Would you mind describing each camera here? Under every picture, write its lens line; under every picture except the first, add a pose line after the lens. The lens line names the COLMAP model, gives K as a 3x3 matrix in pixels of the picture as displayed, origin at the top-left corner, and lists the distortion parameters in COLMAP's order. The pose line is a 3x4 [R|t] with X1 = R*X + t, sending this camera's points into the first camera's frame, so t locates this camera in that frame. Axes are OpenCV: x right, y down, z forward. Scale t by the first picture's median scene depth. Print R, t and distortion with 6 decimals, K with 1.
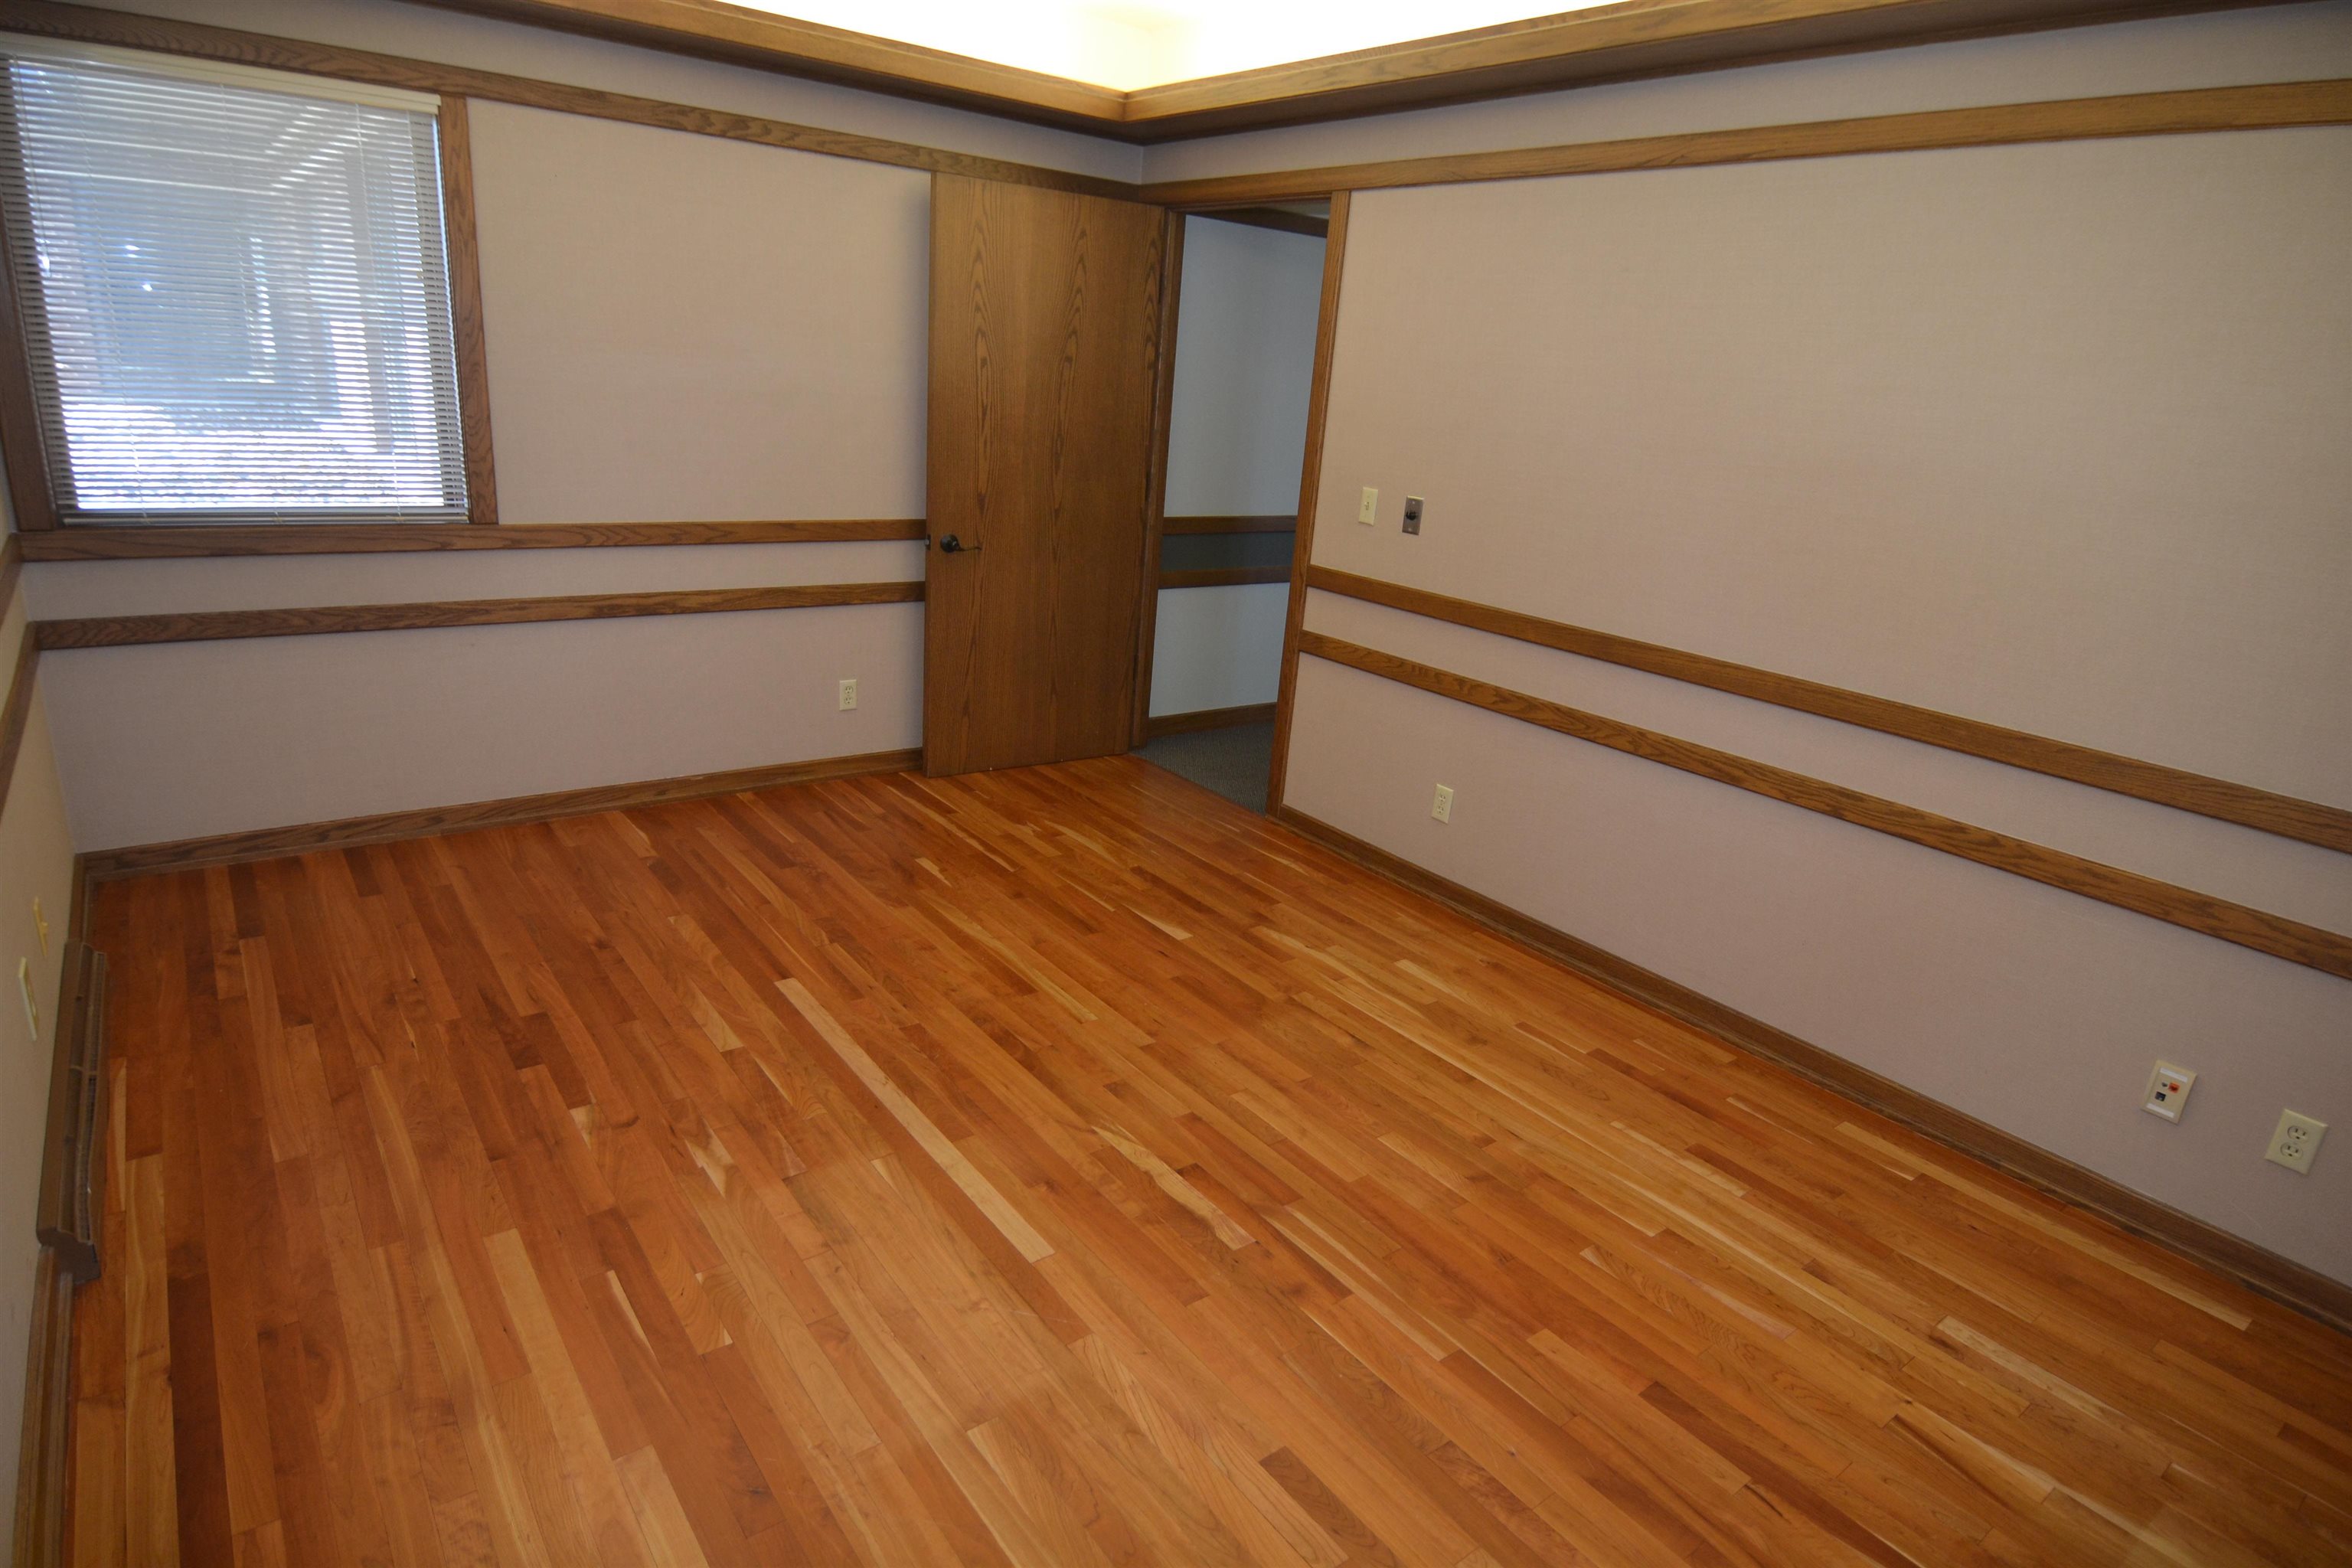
lens RADIAL K [[1278.1, 0, 1158.4], [0, 1278.1, 787.1], [0, 0, 1]] dist [-0.010181, -0.009276]
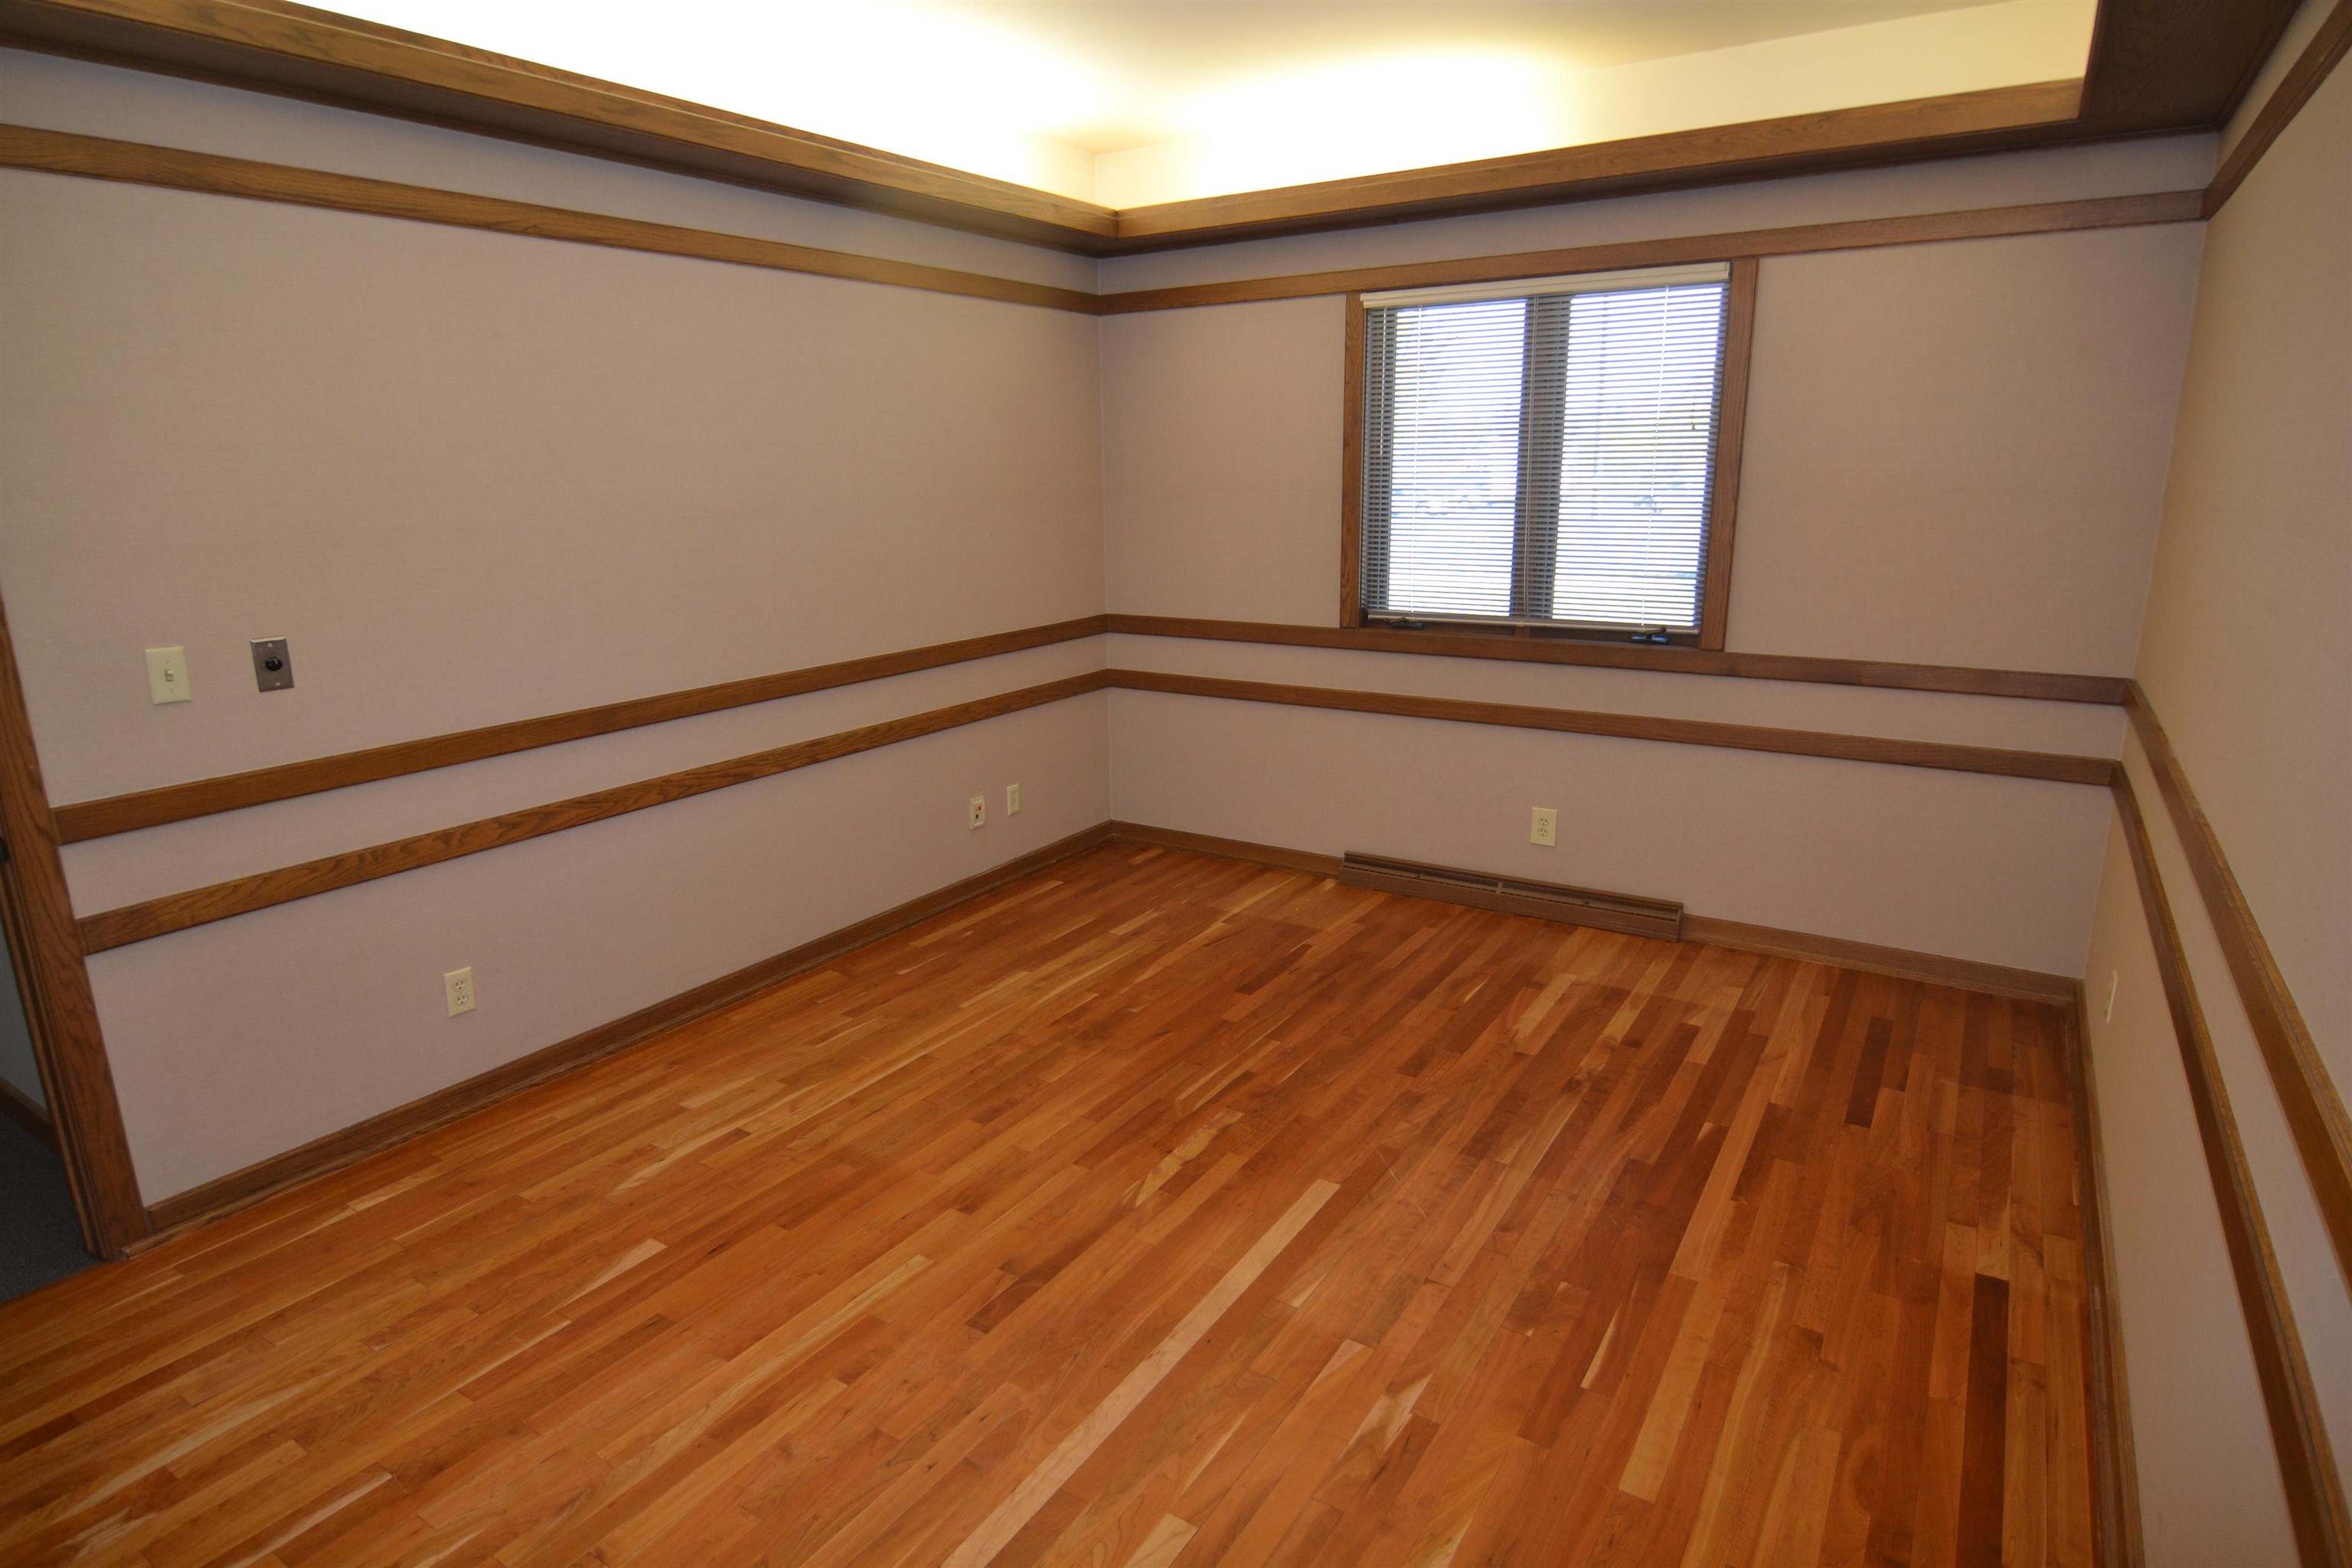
lens RADIAL K [[1278.1, 0, 1158.4], [0, 1278.1, 787.1], [0, 0, 1]] dist [-0.010181, -0.009276]
pose [[-0.339800, -0.297187, 0.892309, -0.743175], [0.285379, 0.871450, 0.398915, -0.363455], [-0.896156, 0.390197, -0.211308, 0.923045]]
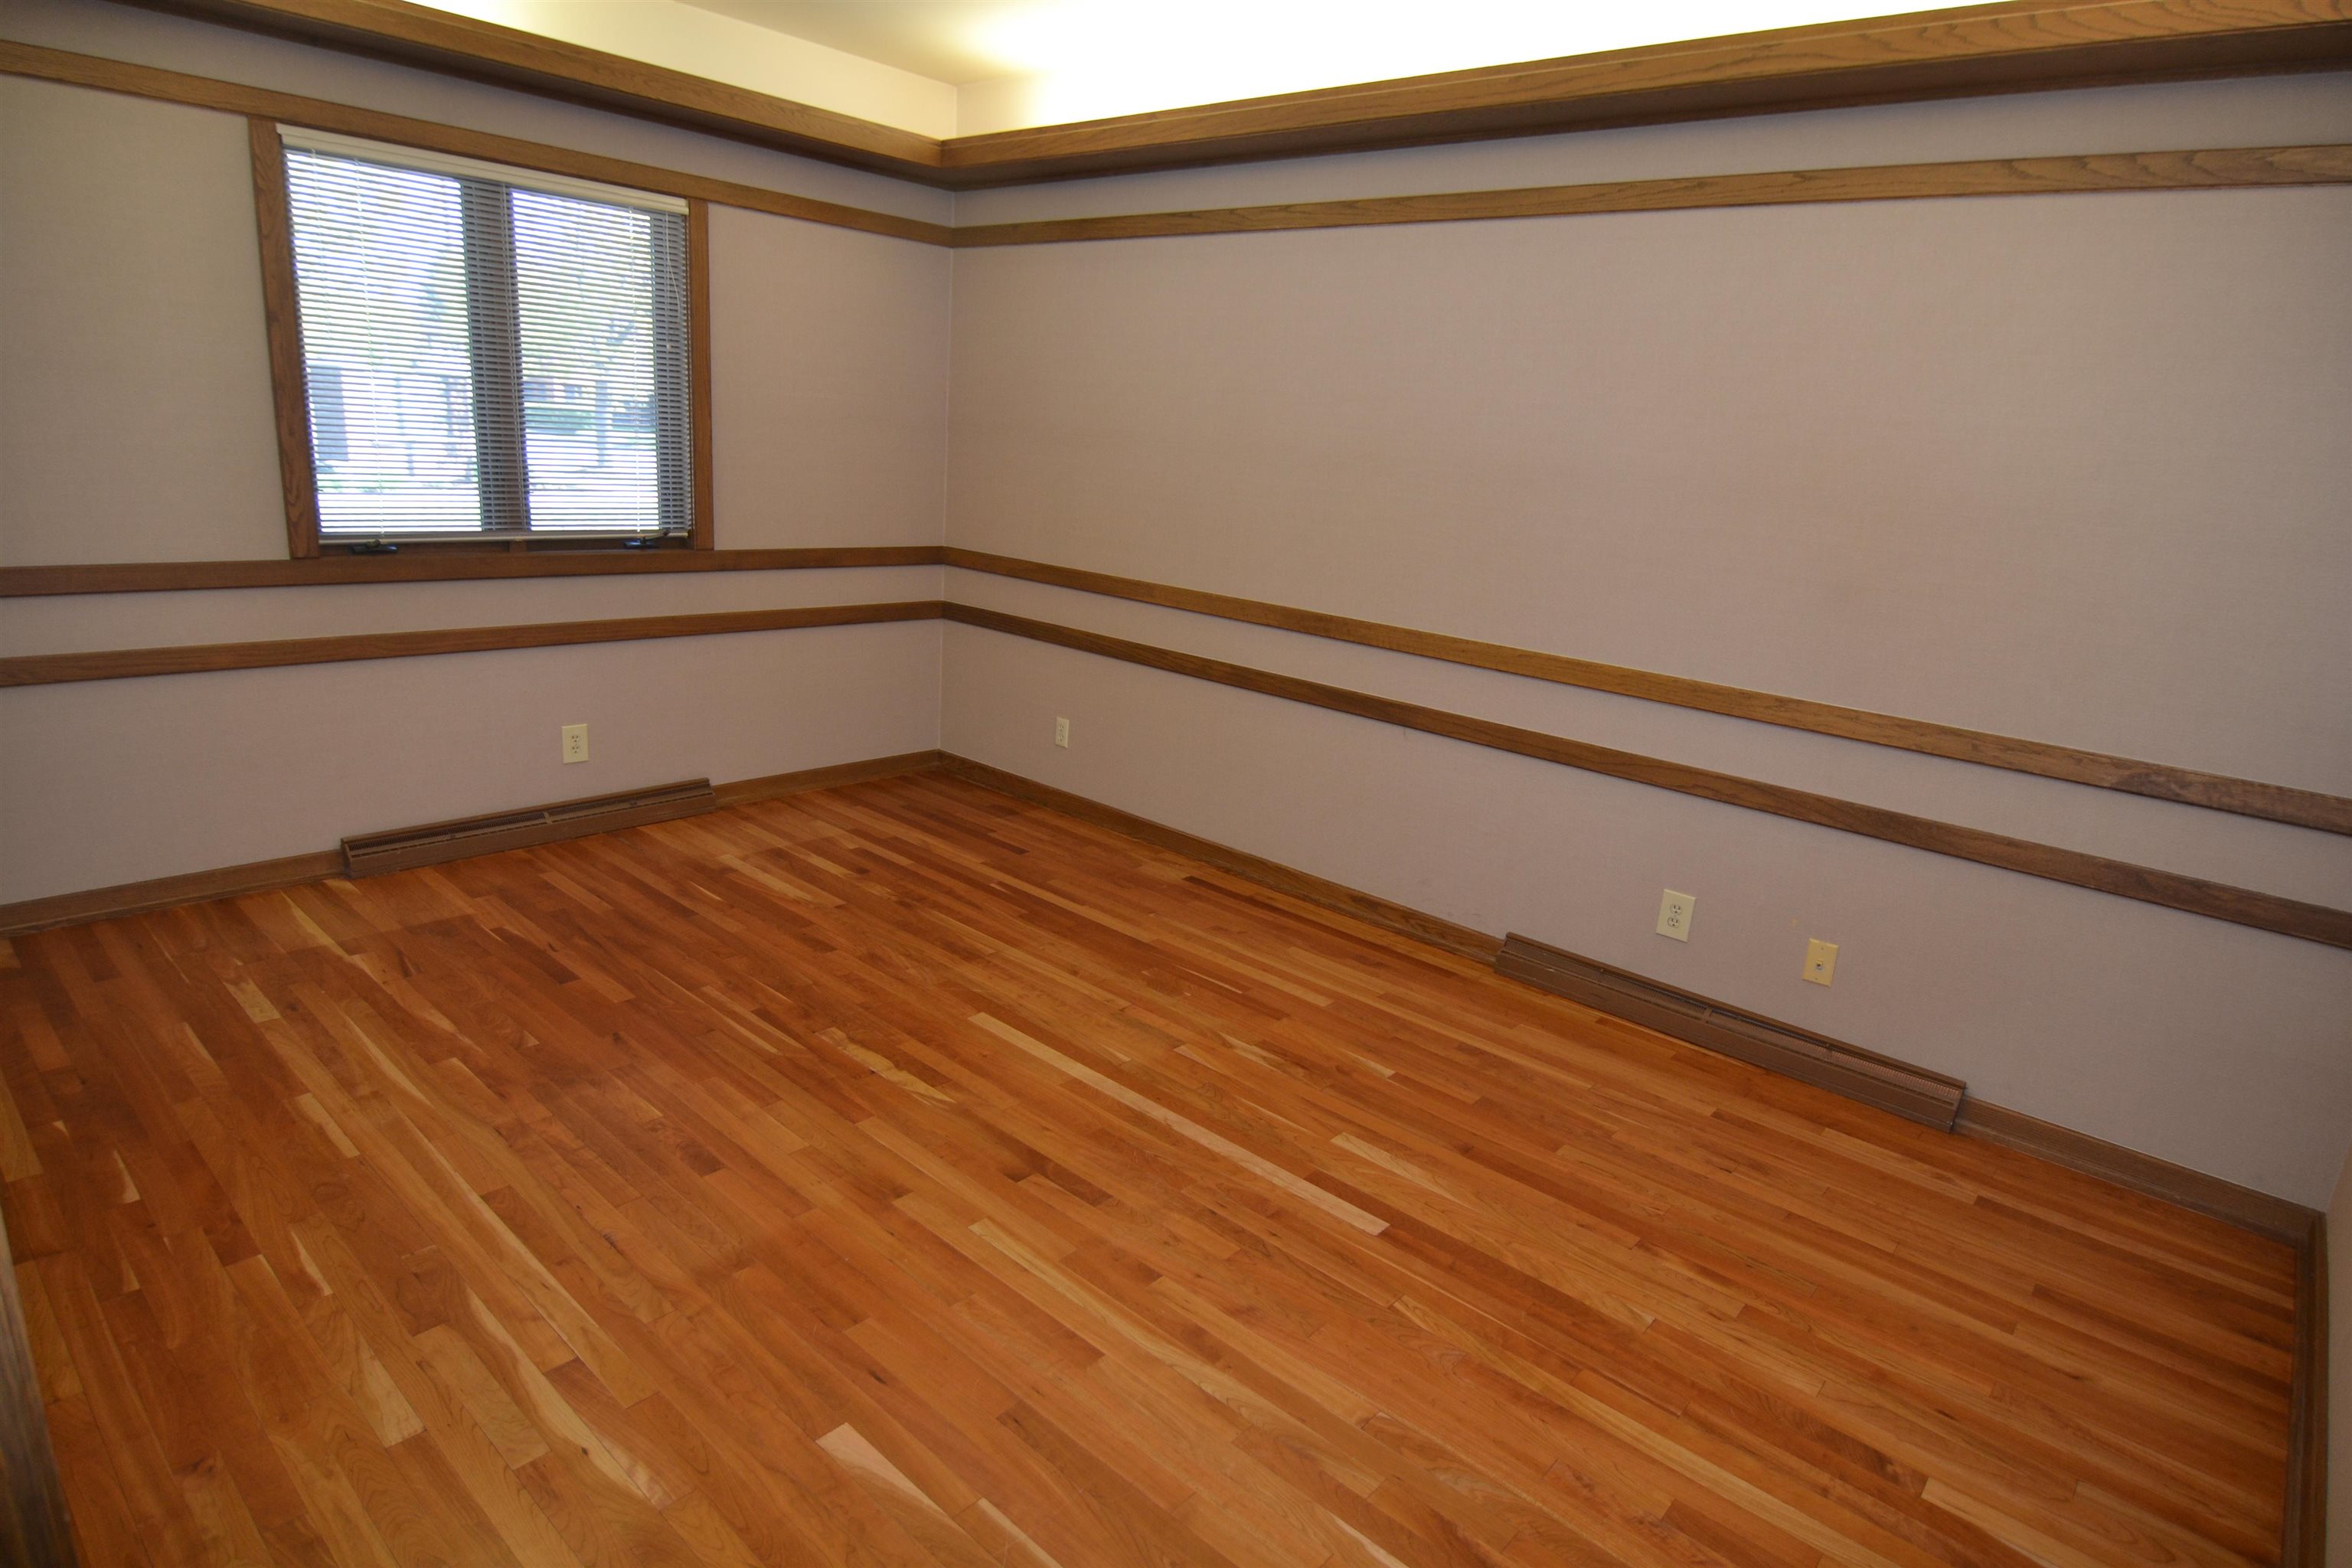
lens RADIAL K [[1278.1, 0, 1158.4], [0, 1278.1, 787.1], [0, 0, 1]] dist [-0.010181, -0.009276]
pose [[-0.971078, -0.087955, -0.221974, 0.035318], [-0.196793, 0.821295, 0.535488, -0.469500], [0.135207, 0.563683, -0.814850, 1.497668]]
